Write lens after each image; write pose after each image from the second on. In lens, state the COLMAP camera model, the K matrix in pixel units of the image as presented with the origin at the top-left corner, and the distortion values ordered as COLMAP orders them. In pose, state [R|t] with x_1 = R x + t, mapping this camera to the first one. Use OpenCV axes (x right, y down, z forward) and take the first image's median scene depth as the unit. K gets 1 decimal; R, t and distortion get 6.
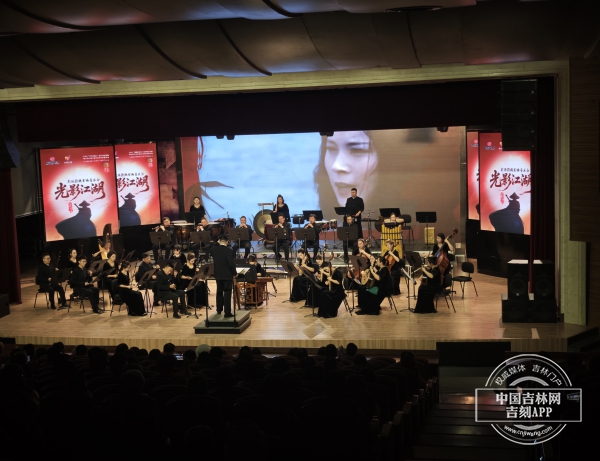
lens RADIAL K [[884.2, 0, 300.0], [0, 884.2, 230.5], [0, 0, 1]] dist [0.032828, -0.015676]
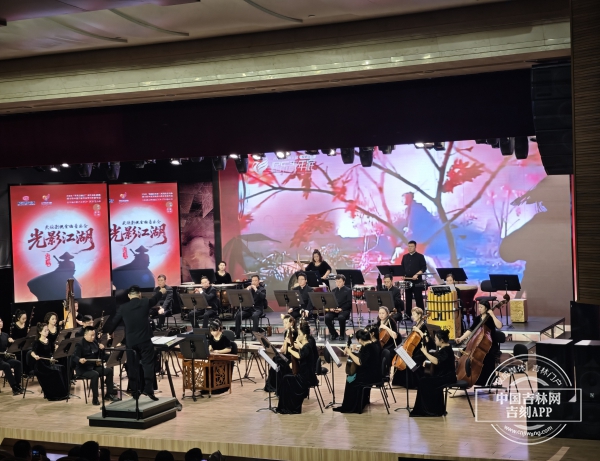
lens RADIAL K [[1050.5, 0, 300.0], [0, 1050.5, 230.5], [0, 0, 1]] dist [0.067735, 0.169608]
pose [[0.968999, 0.010312, -0.246849, 0.188948], [-0.031482, 0.996138, -0.081967, 0.017387], [0.245051, 0.087197, 0.965581, 0.150237]]
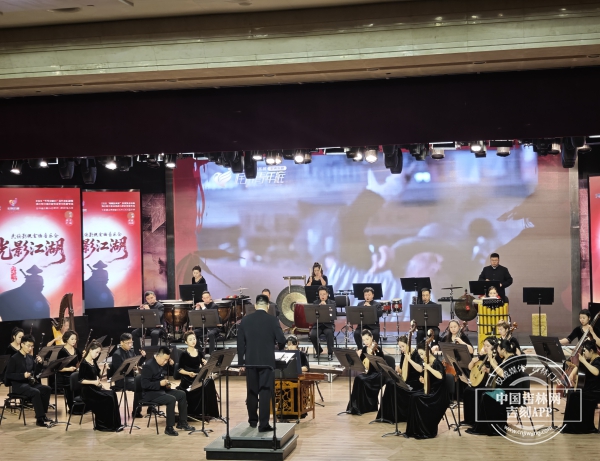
lens RADIAL K [[995.5, 0, 269.6], [0, 995.5, 230.0], [0, 0, 1]] dist [0.259789, -1.702872]
pose [[0.999763, 0.015291, -0.015476, -0.050214], [-0.017144, 0.991658, -0.127749, 0.036108], [0.013394, 0.127984, 0.991686, 0.229703]]
